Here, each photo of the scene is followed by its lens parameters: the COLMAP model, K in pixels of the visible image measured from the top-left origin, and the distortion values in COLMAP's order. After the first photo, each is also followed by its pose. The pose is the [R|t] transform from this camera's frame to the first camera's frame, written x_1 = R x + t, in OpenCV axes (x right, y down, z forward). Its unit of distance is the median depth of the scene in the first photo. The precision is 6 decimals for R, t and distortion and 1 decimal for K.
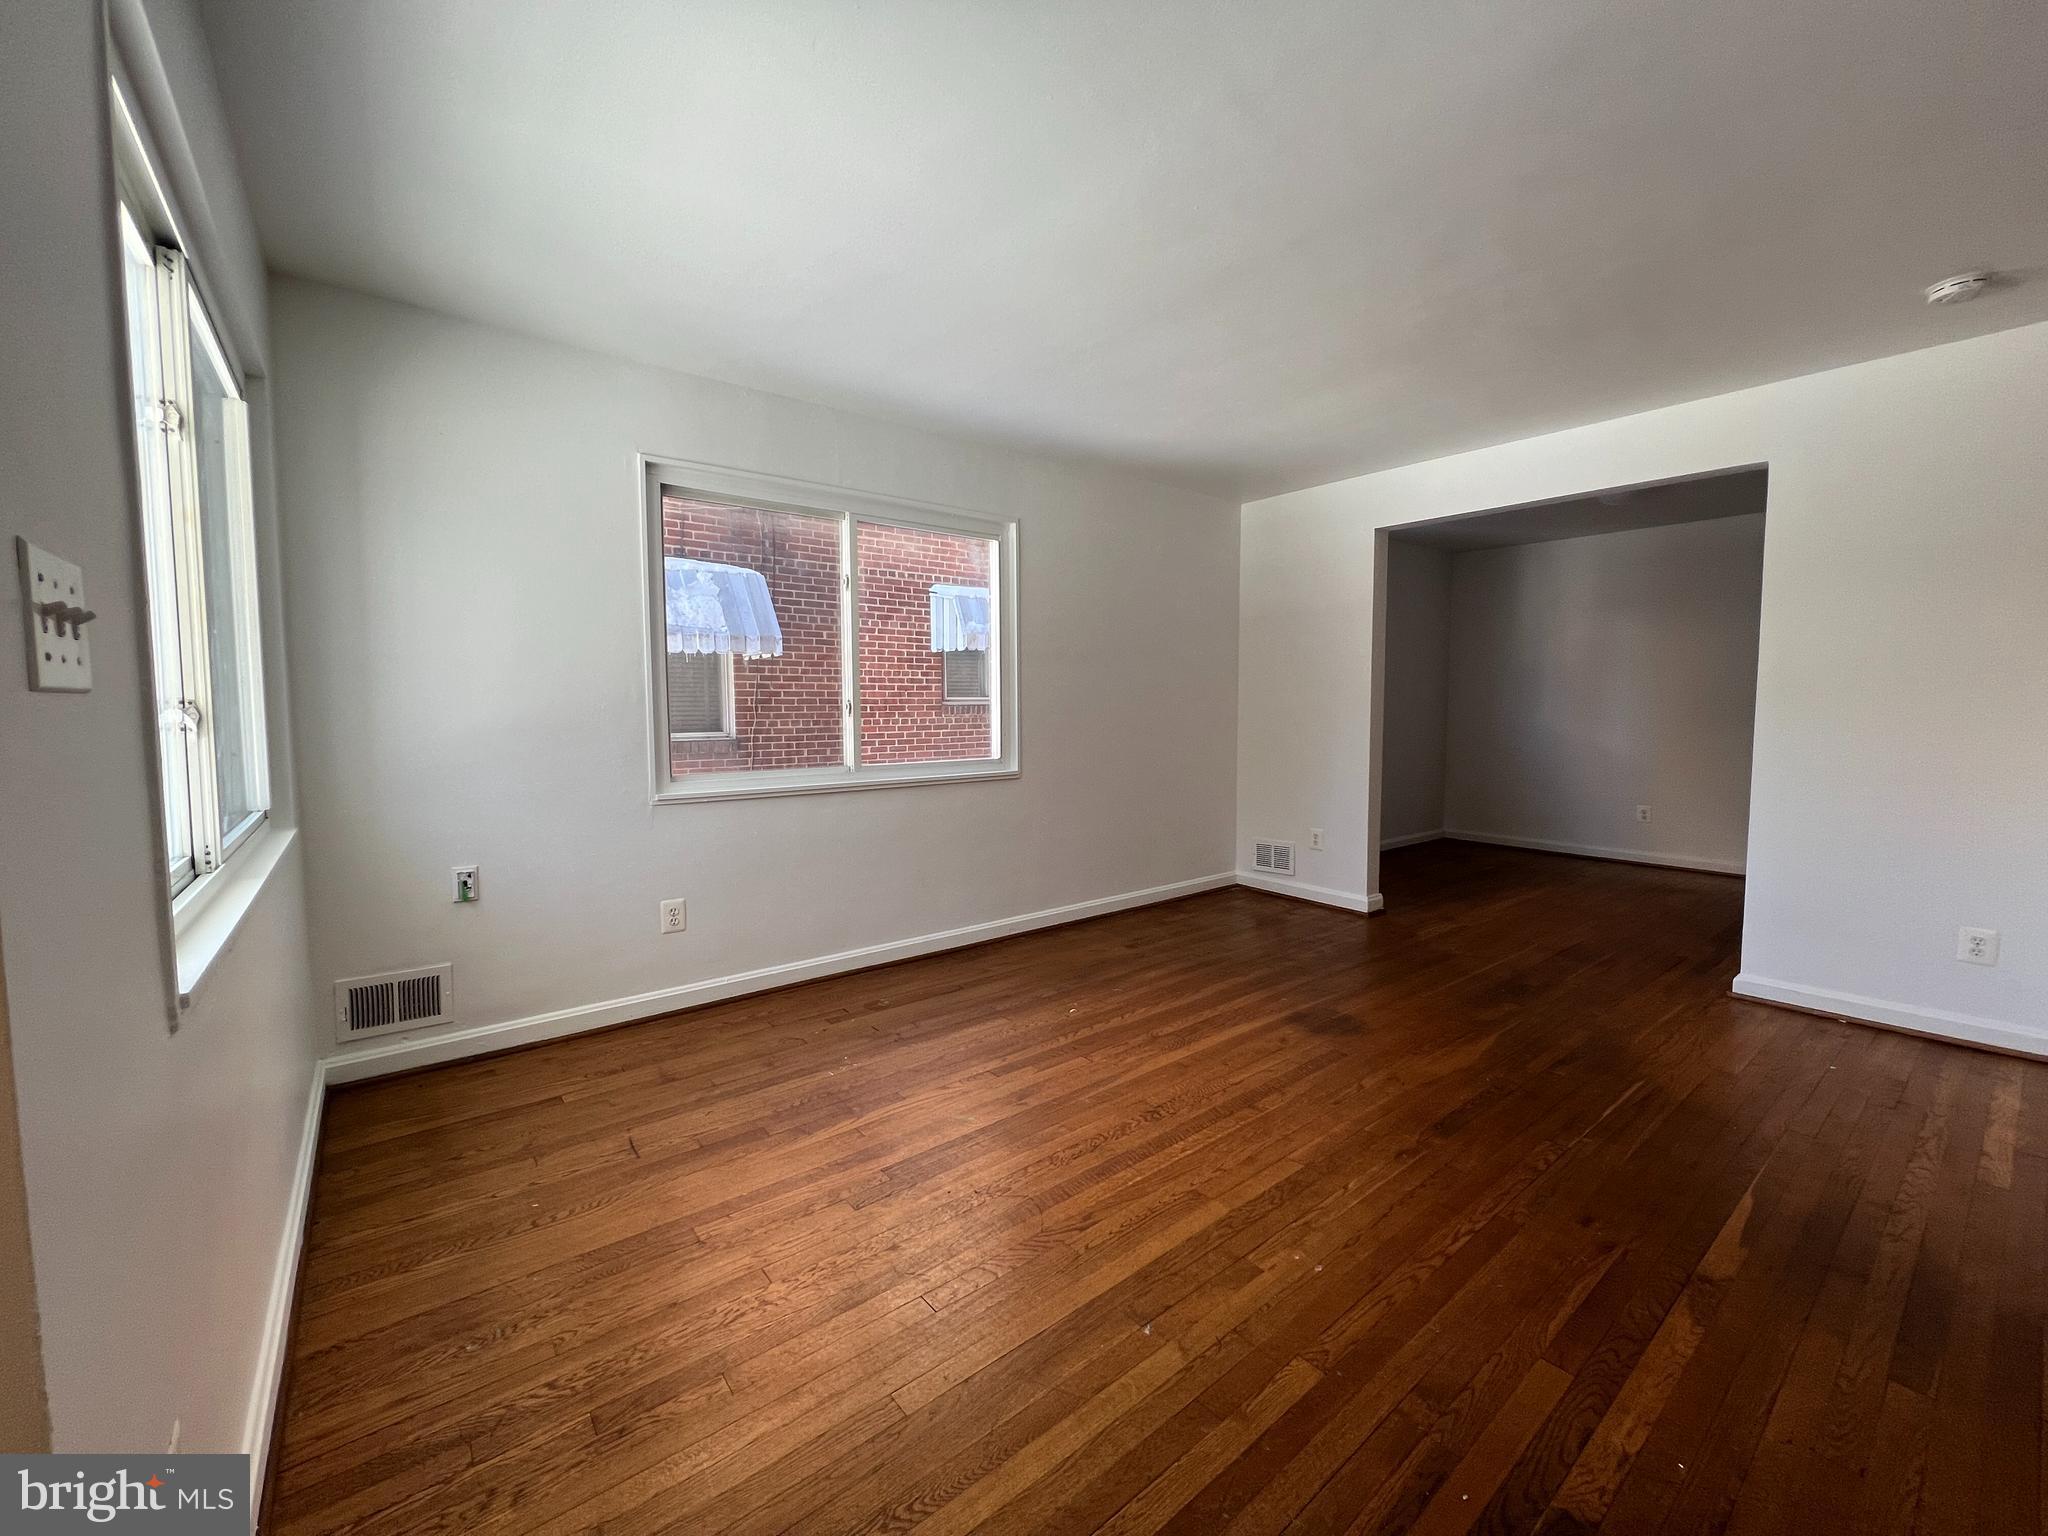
lens RADIAL K [[813.8, 0, 1025.3], [0, 813.8, 764.9], [0, 0, 1]] dist [-0.003666, 0.000759]
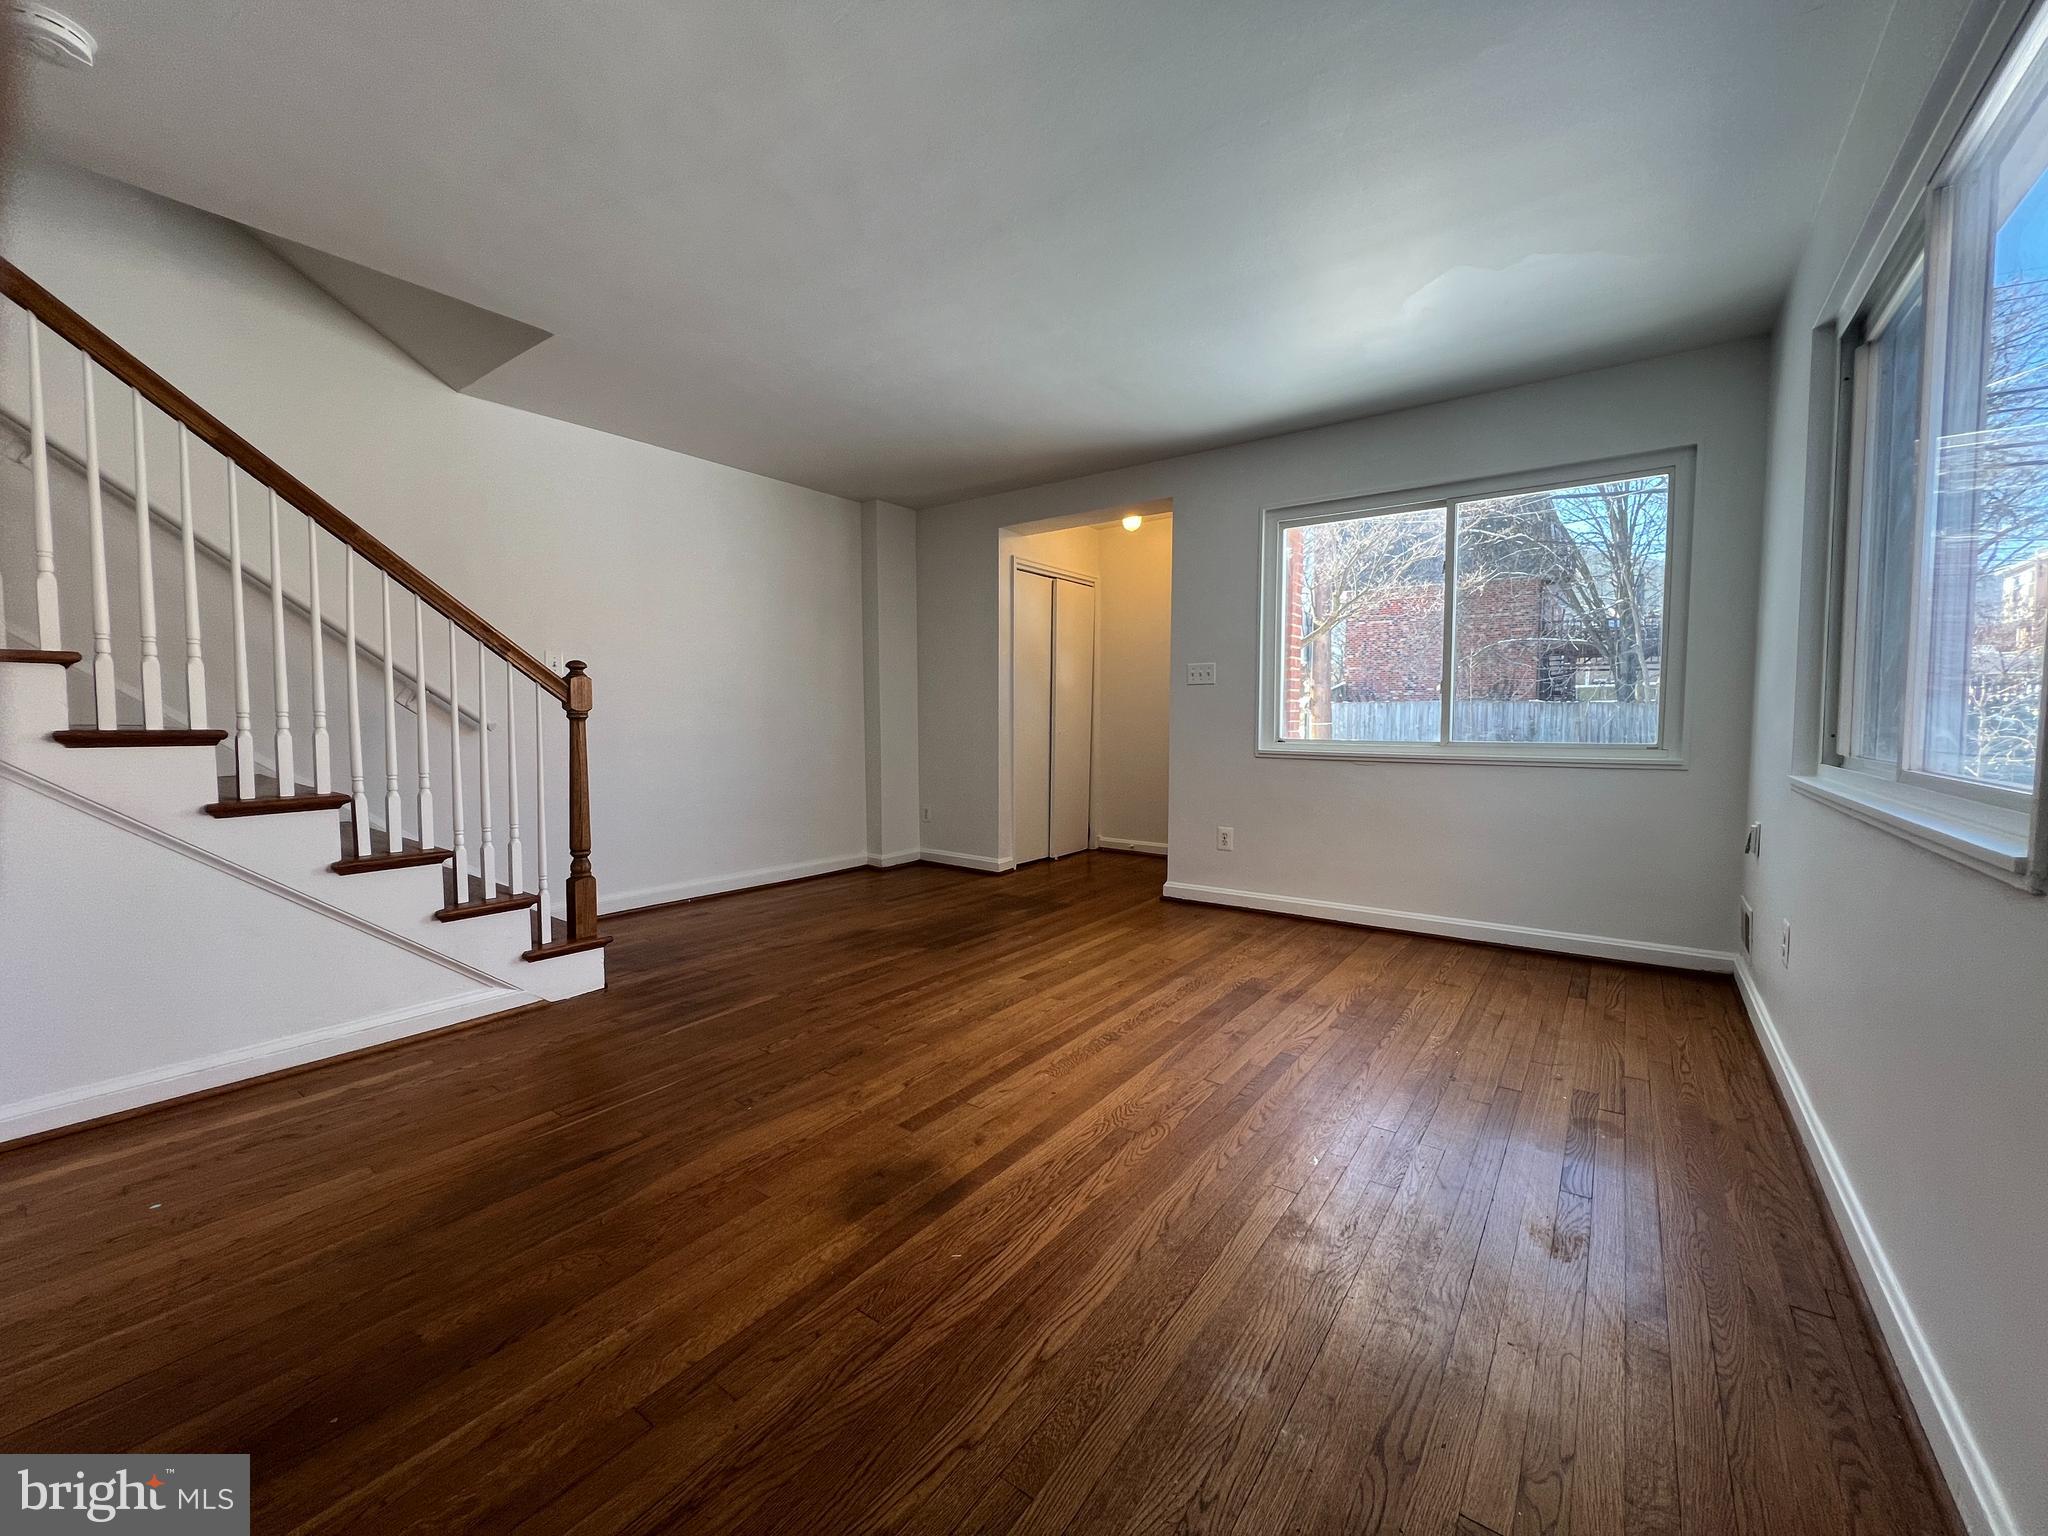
lens RADIAL K [[824.9, 0, 1021.4], [0, 824.9, 767.8], [0, 0, 1]] dist [-0.001691, -0.000571]
pose [[-0.965265, 0.020074, -0.260499, 0.508321], [-0.015009, 0.991137, 0.131992, -0.071407], [0.260840, 0.131317, -0.956409, 1.812122]]
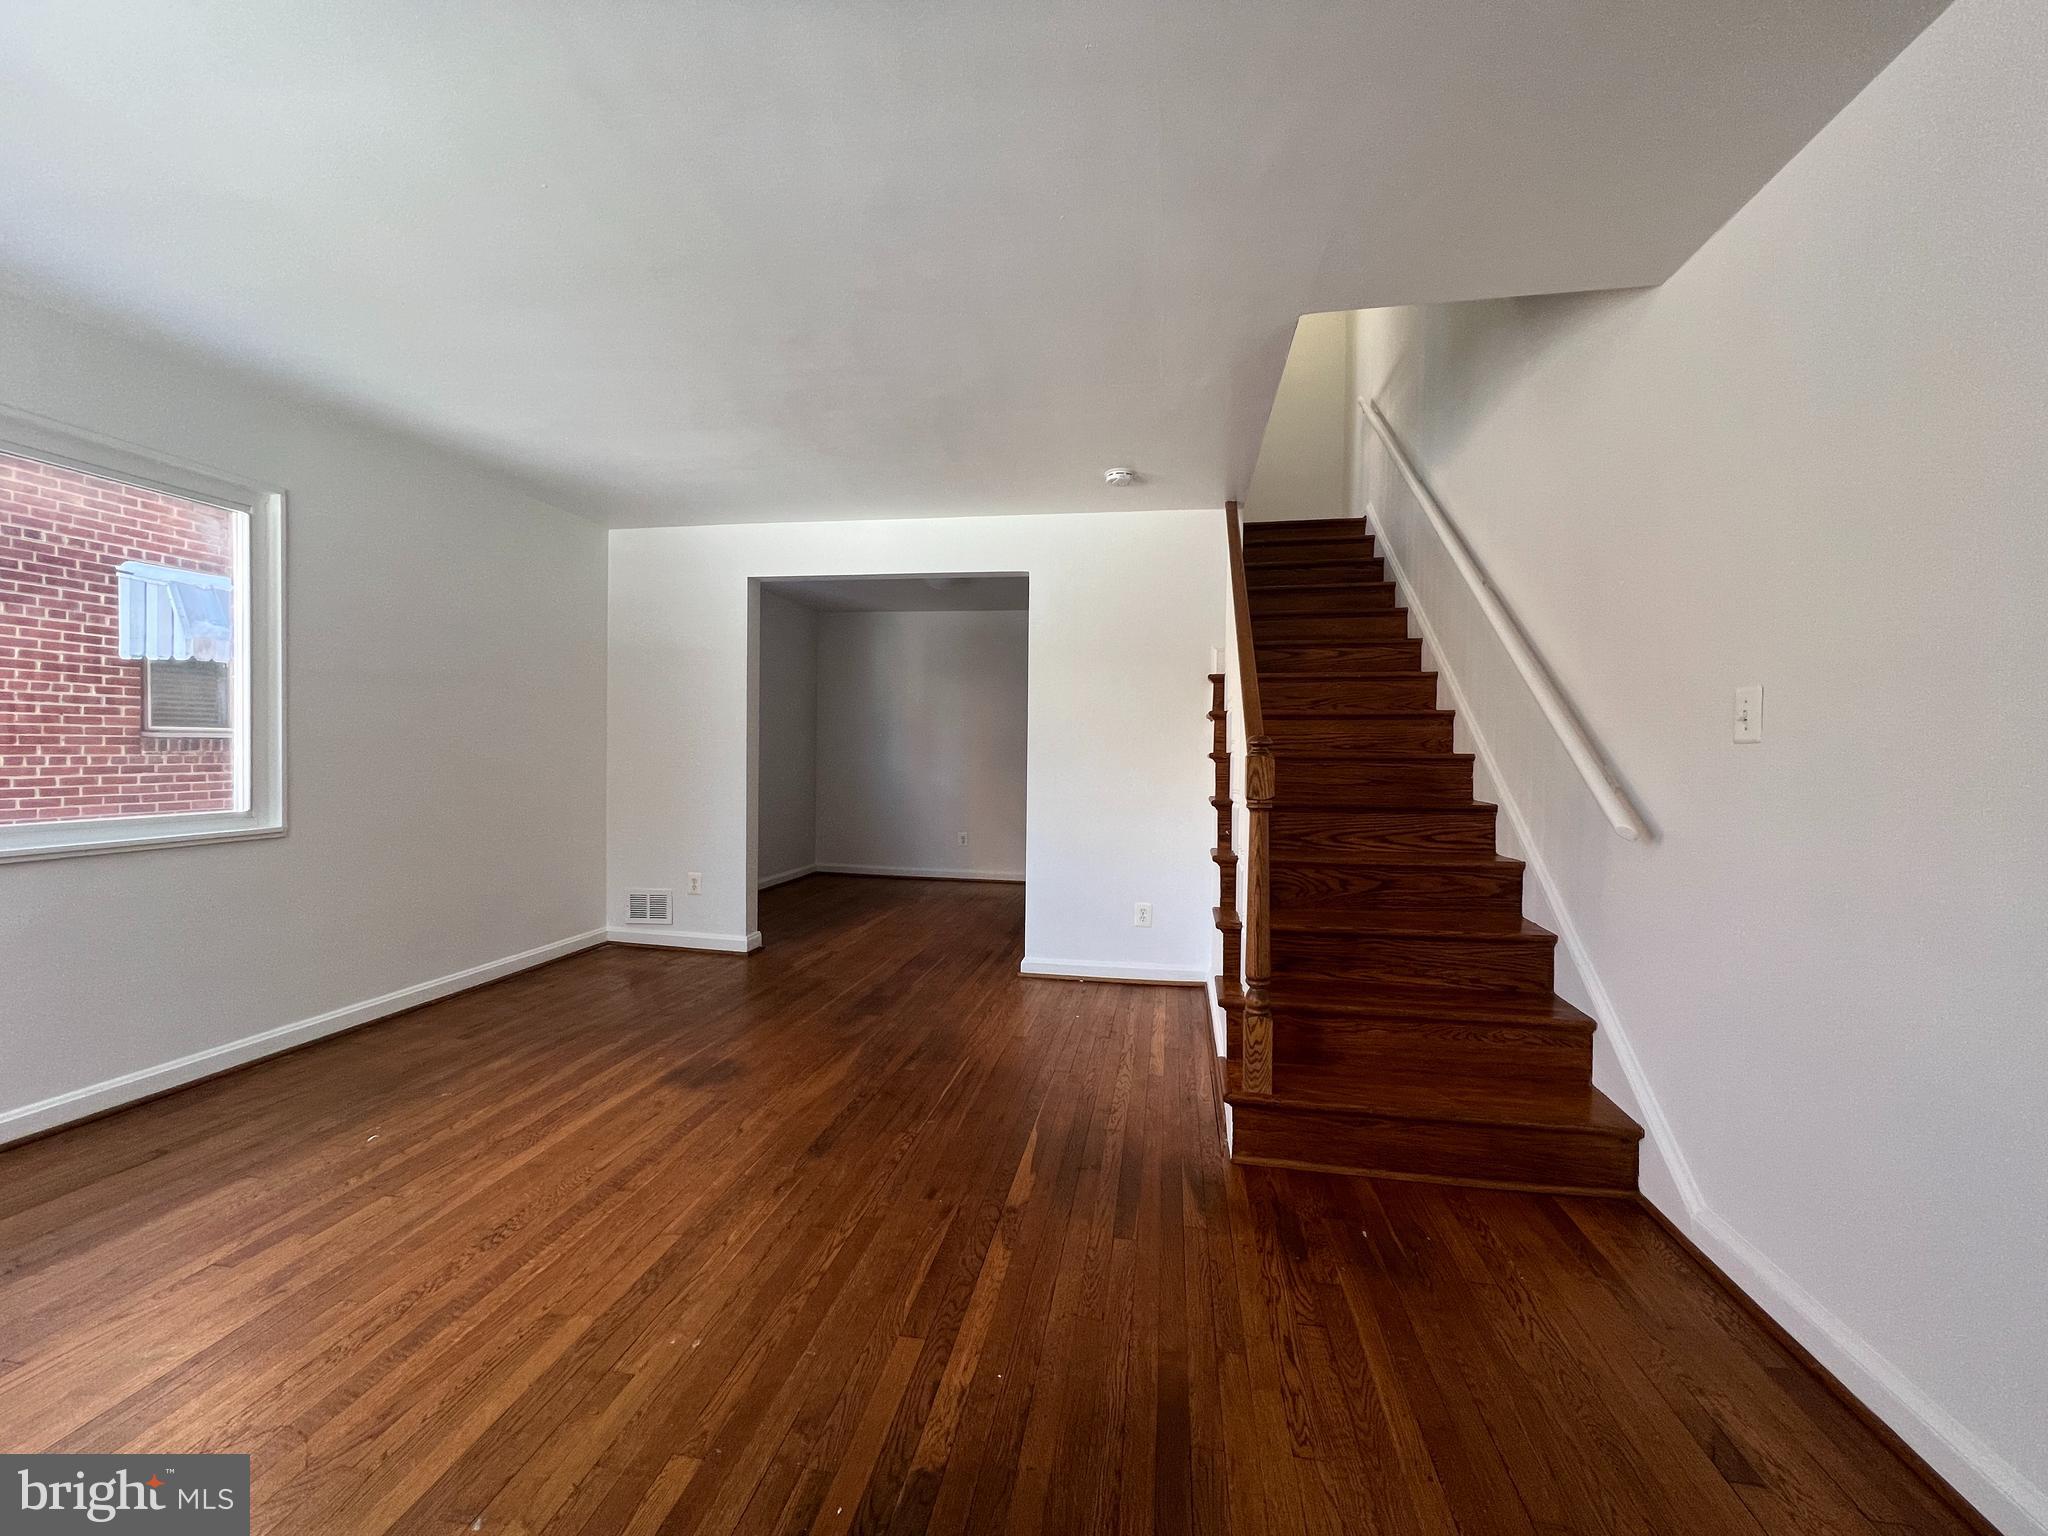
lens RADIAL K [[813.8, 0, 1017.4], [0, 813.8, 769.9], [0, 0, 1]] dist [-0.003666, 0.000759]
pose [[0.753162, 0.000007, 0.657835, 0.015741], [0.030638, 0.998915, -0.035088, 0.002381], [-0.657121, 0.046581, 0.752345, 0.014440]]
